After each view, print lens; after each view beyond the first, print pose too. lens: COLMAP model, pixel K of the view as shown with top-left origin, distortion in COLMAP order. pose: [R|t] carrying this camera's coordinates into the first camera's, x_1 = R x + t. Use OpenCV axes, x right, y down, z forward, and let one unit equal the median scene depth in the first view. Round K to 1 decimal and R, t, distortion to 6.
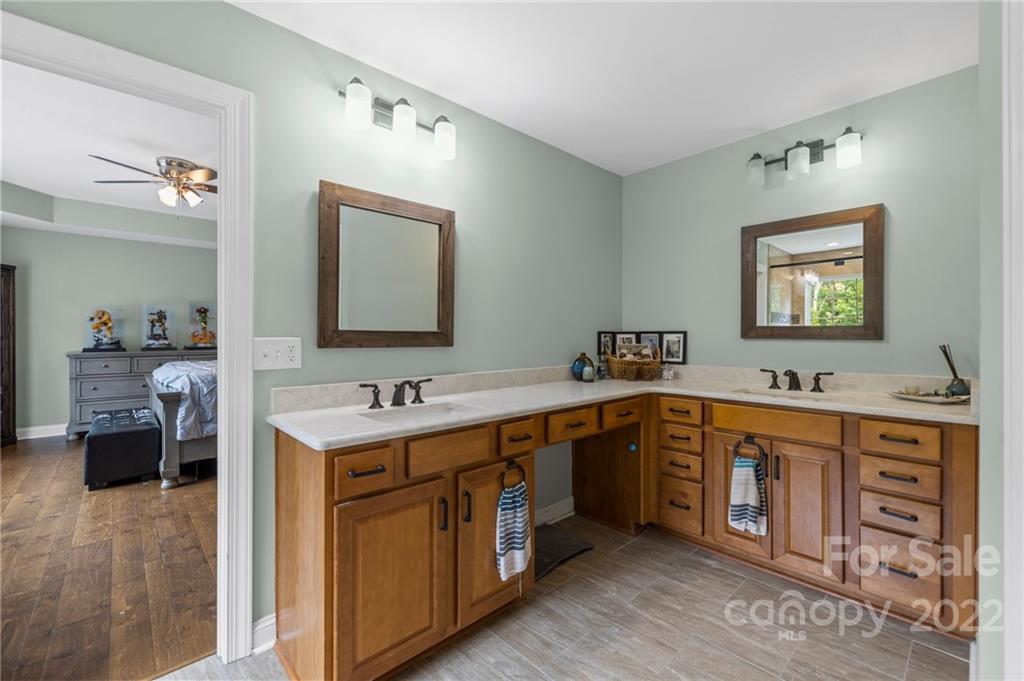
lens RADIAL K [[431.3, 0, 513.2], [0, 431.3, 337.7], [0, 0, 1]] dist [-0.001640, 0.000014]
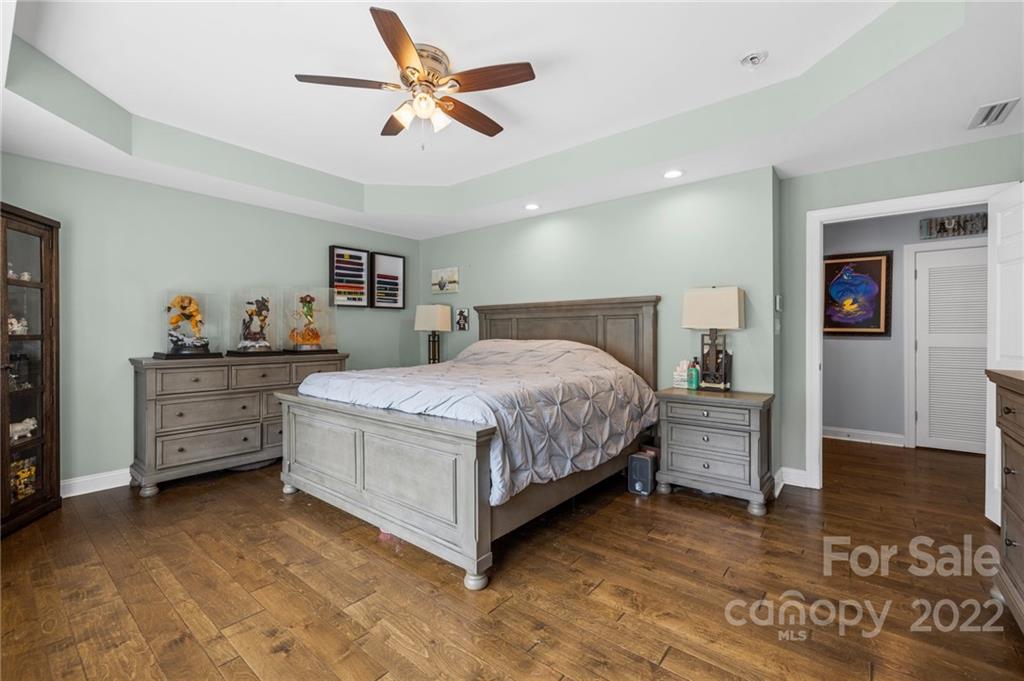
lens RADIAL K [[431.3, 0, 511.4], [0, 431.3, 336.4], [0, 0, 1]] dist [-0.001640, 0.000014]
pose [[0.988824, -0.002183, 0.149072, -0.553242], [0.002718, 0.999991, -0.003390, 0.002272], [-0.149063, 0.003758, 0.988820, 0.263187]]
